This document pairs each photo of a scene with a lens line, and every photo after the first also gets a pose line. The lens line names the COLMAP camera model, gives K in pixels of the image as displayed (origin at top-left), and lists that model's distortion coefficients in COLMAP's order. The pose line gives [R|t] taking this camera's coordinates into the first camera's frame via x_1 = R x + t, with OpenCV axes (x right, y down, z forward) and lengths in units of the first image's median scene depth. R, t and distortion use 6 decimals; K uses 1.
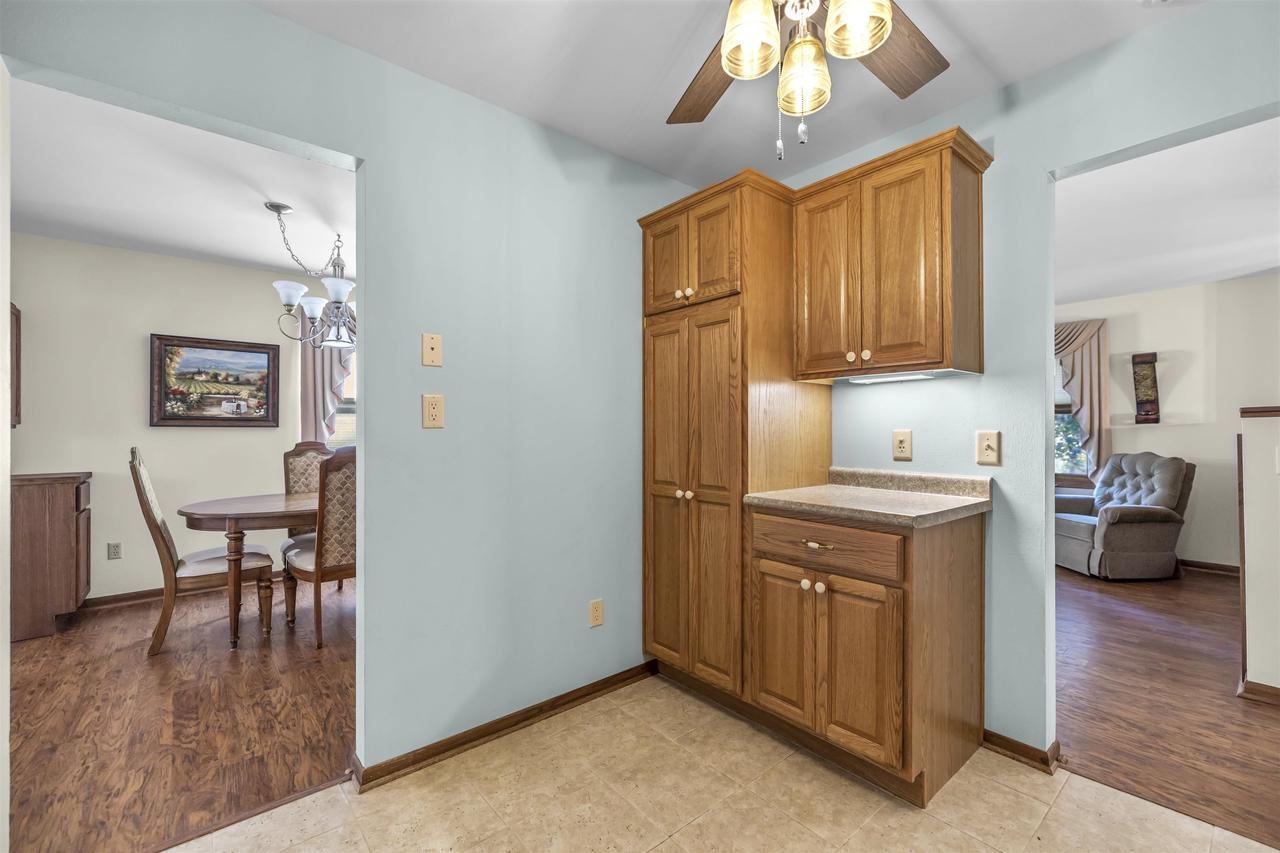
lens RADIAL K [[538.5, 0, 637.7], [0, 538.5, 426.7], [0, 0, 1]] dist [0.000539, 0.000019]
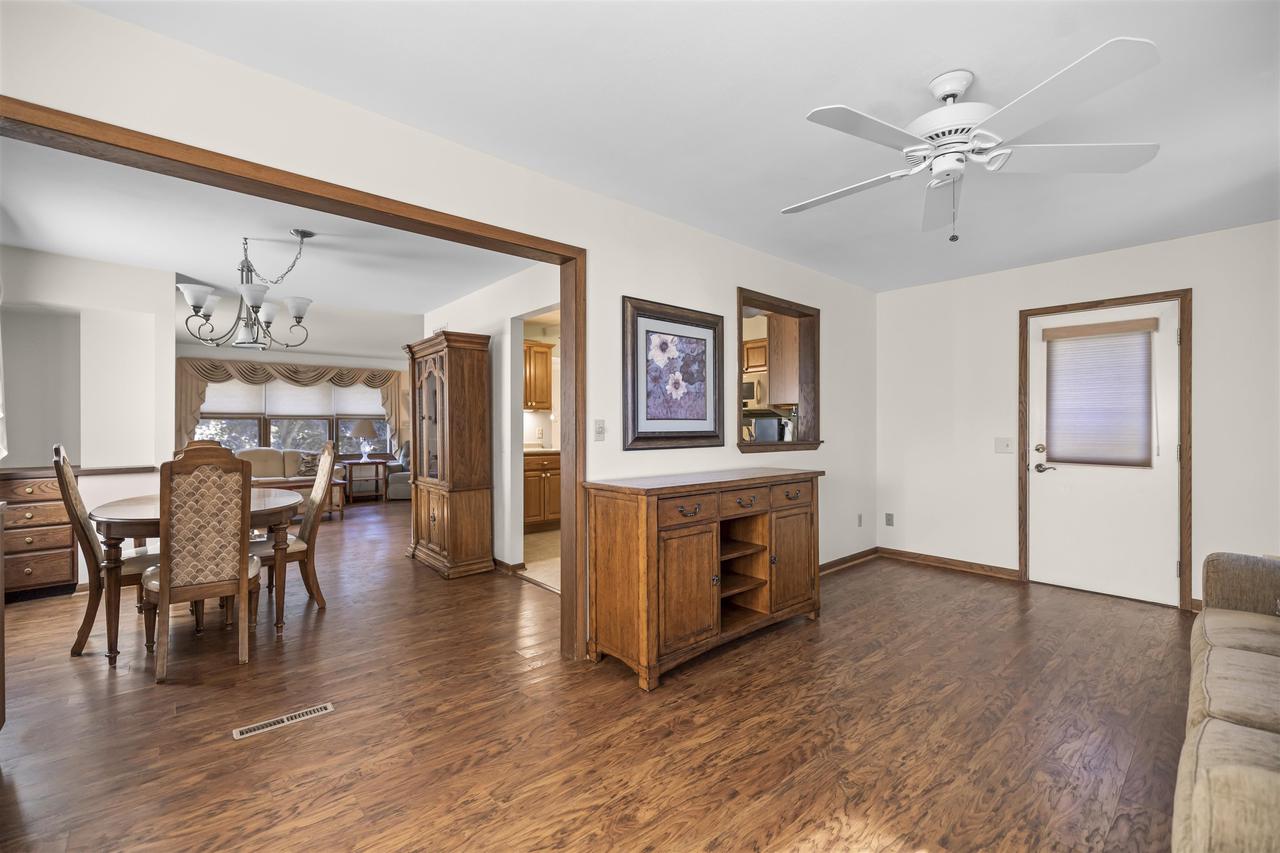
lens RADIAL K [[538.5, 0, 637.7], [0, 538.5, 426.7], [0, 0, 1]] dist [0.000539, 0.000019]
pose [[-0.022886, 0.005076, 0.999725, -2.579139], [-0.001468, 0.999986, -0.005111, 0.013367], [-0.999737, -0.001584, -0.022878, 0.444031]]
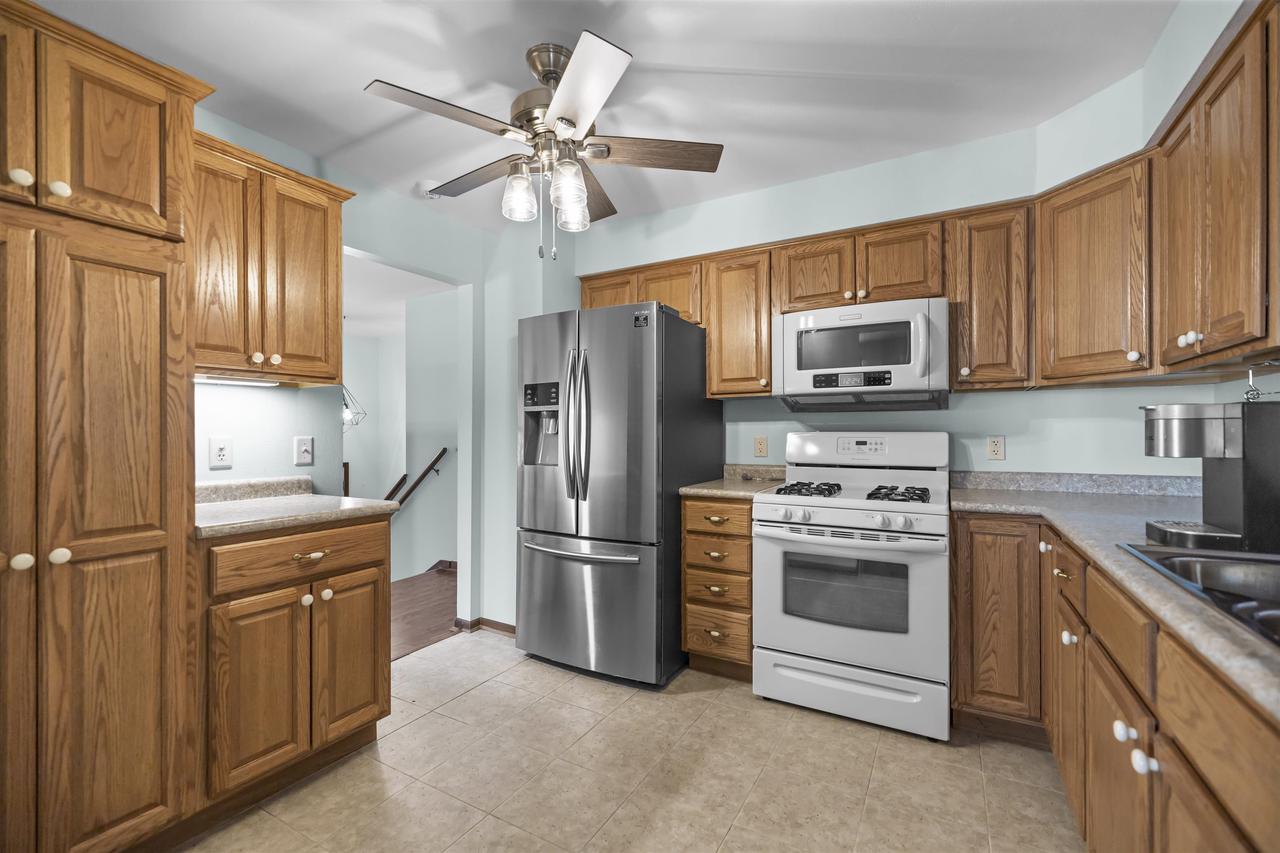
lens RADIAL K [[538.5, 0, 637.7], [0, 538.5, 426.7], [0, 0, 1]] dist [0.000539, 0.000019]
pose [[-0.349171, 0.013946, 0.936955, -0.682258], [-0.000025, 0.999889, -0.014892, 0.002586], [-0.937059, -0.005223, -0.349132, 0.689827]]
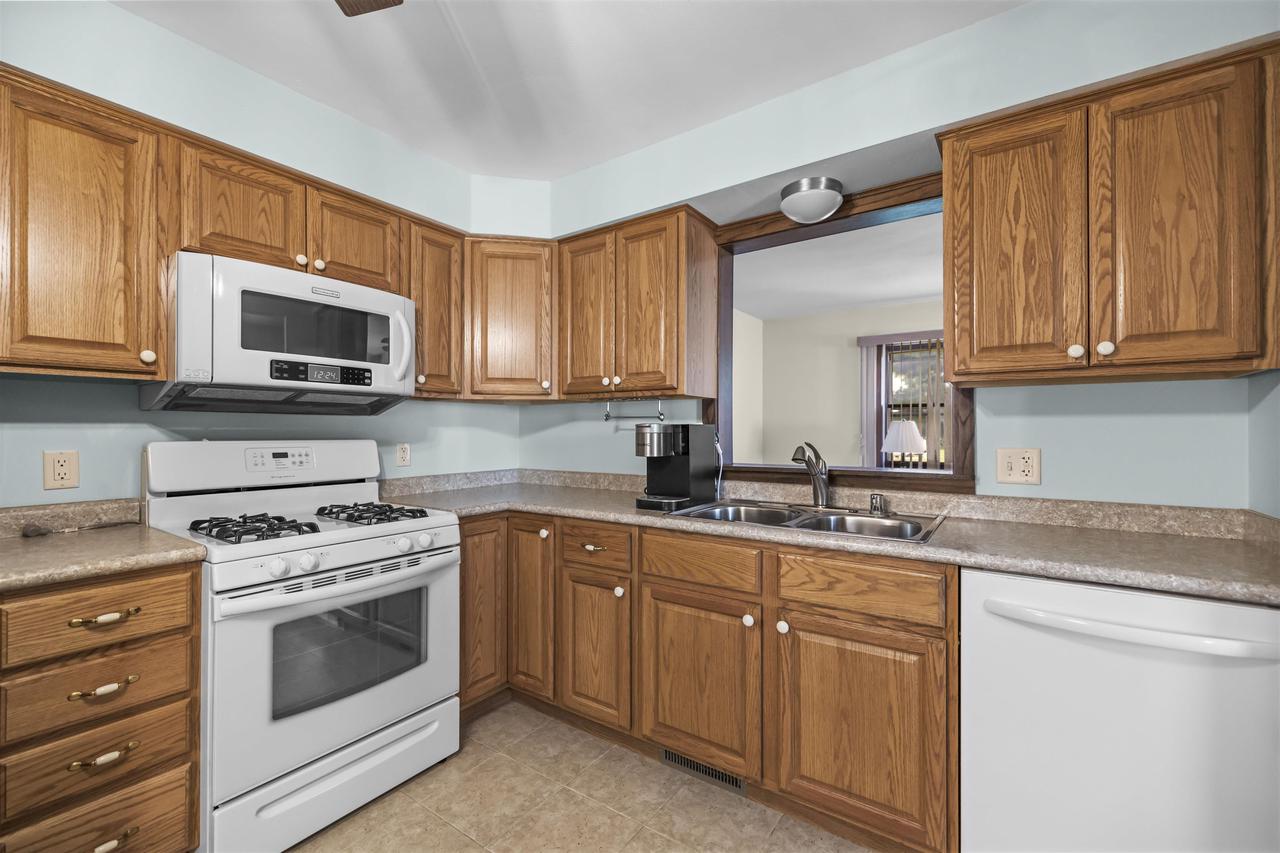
lens RADIAL K [[538.5, 0, 637.7], [0, 538.5, 426.7], [0, 0, 1]] dist [0.000539, 0.000019]
pose [[-0.964291, 0.001399, -0.264843, -0.025503], [0.004628, 0.999922, -0.011570, -0.015183], [0.264806, -0.012383, -0.964222, 0.851631]]
